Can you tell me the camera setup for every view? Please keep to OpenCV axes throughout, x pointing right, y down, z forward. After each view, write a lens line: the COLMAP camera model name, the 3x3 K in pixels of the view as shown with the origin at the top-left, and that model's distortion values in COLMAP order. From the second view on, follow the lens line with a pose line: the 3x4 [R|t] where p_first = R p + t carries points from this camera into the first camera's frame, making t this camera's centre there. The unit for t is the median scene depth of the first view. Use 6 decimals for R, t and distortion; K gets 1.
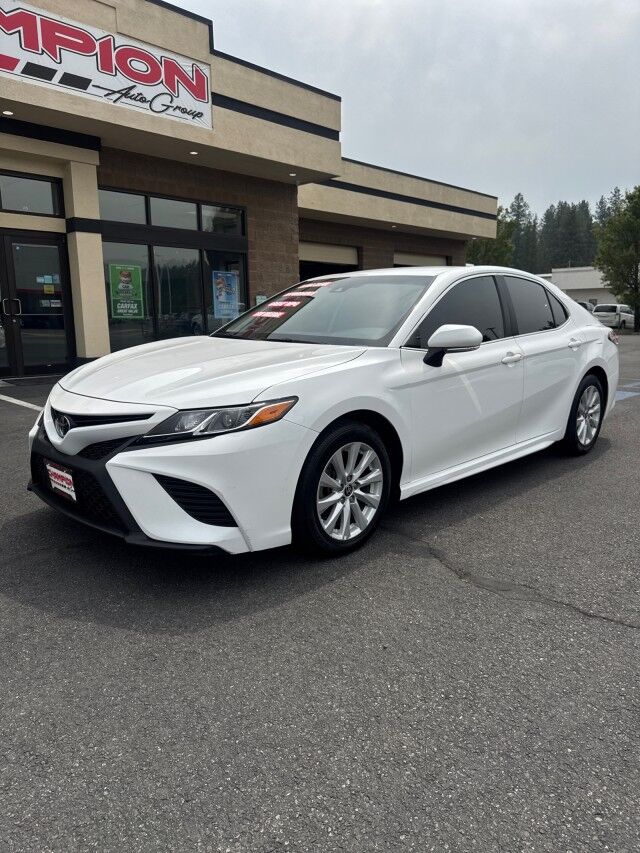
lens RADIAL K [[619.1, 0, 319.4], [0, 619.1, 429.0], [0, 0, 1]] dist [-0.001868, -0.001612]
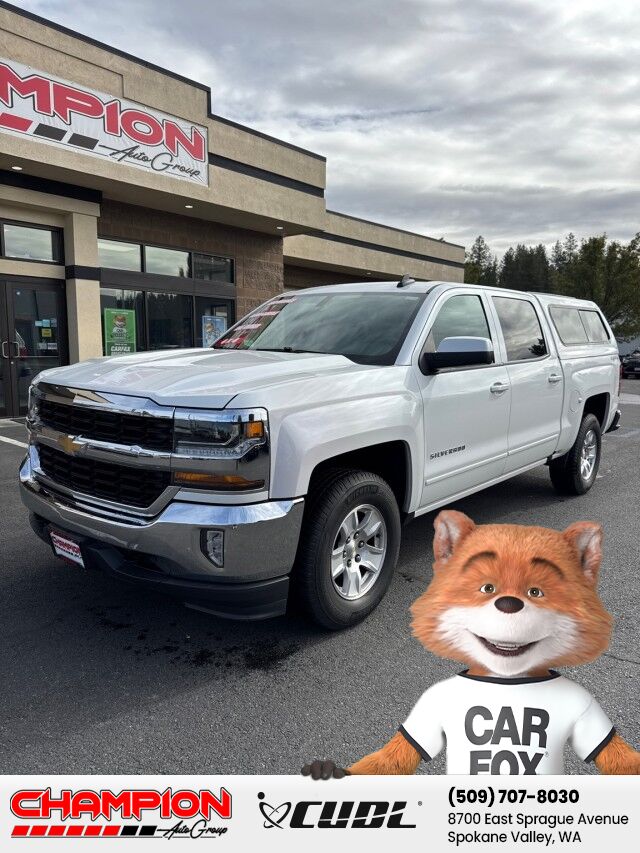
lens RADIAL K [[615.8, 0, 324.6], [0, 615.8, 428.4], [0, 0, 1]] dist [0.005764, -0.009211]
pose [[0.997890, 0.011724, 0.063853, -0.037865], [-0.008374, 0.998587, -0.052470, -0.015959], [-0.064378, 0.051824, 0.996579, -0.048735]]
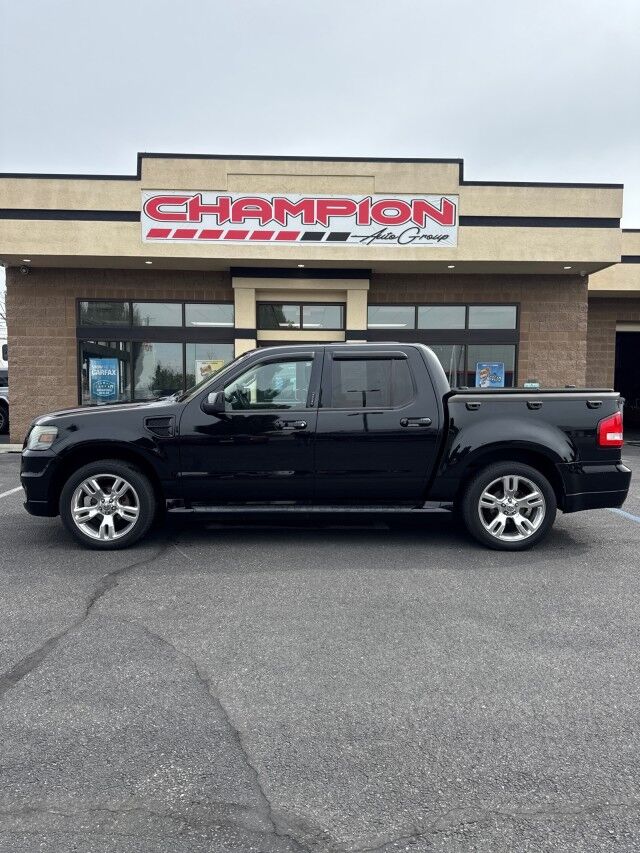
lens RADIAL K [[595.6, 0, 317.6], [0, 595.6, 437.0], [0, 0, 1]] dist [0.063384, -0.115542]
pose [[0.715746, 0.057693, -0.695973, 0.473114], [-0.133106, 0.989583, -0.054856, -0.029175], [0.685558, 0.131901, 0.715969, 0.051527]]
